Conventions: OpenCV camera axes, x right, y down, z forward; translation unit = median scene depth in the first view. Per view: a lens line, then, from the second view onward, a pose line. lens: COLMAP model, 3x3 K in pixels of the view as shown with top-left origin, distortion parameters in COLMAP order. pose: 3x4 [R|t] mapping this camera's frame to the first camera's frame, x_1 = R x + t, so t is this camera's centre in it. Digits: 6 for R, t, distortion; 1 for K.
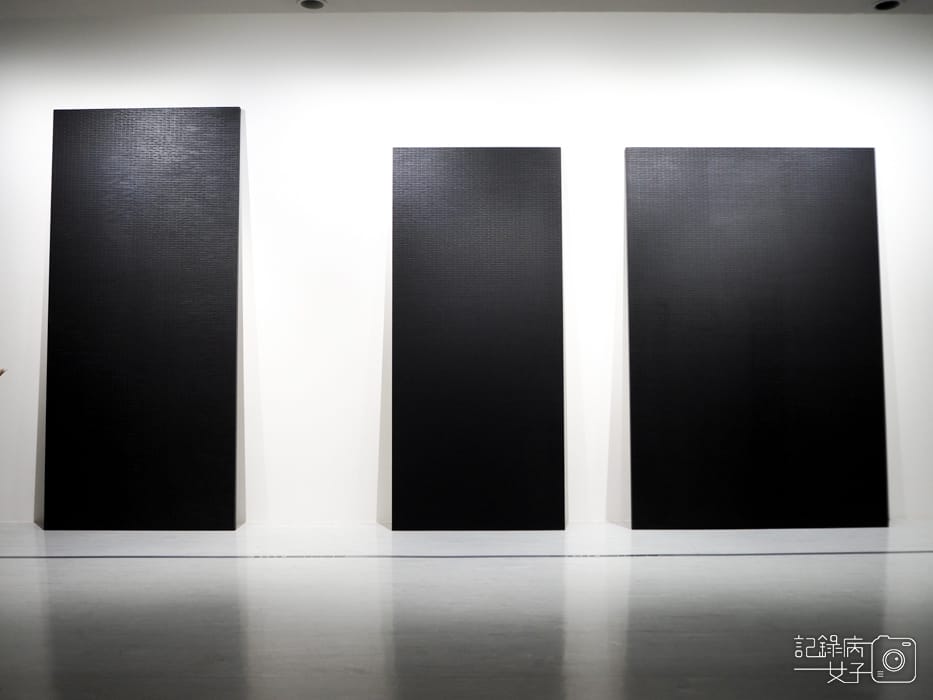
lens RADIAL K [[808.6, 0, 463.6], [0, 808.6, 354.7], [0, 0, 1]] dist [-0.007232, 0.009660]
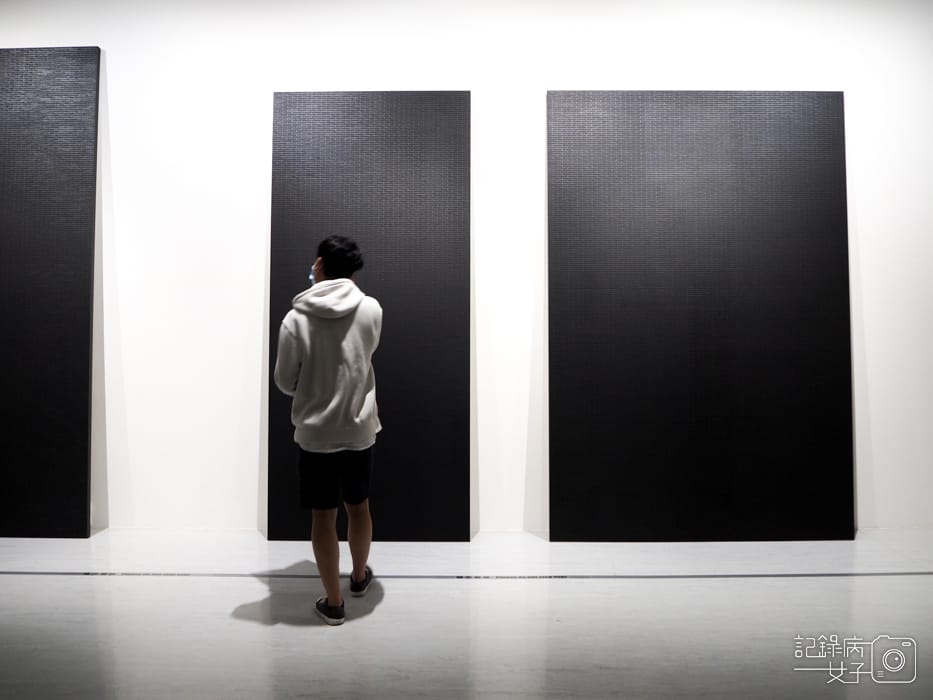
lens RADIAL K [[785.0, 0, 469.2], [0, 785.0, 346.5], [0, 0, 1]] dist [-0.003646, -0.002228]
pose [[0.999828, 0.001545, -0.018472, 0.134542], [-0.001541, 0.999999, 0.000239, 0.012106], [0.018473, -0.000210, 0.999829, 0.173610]]
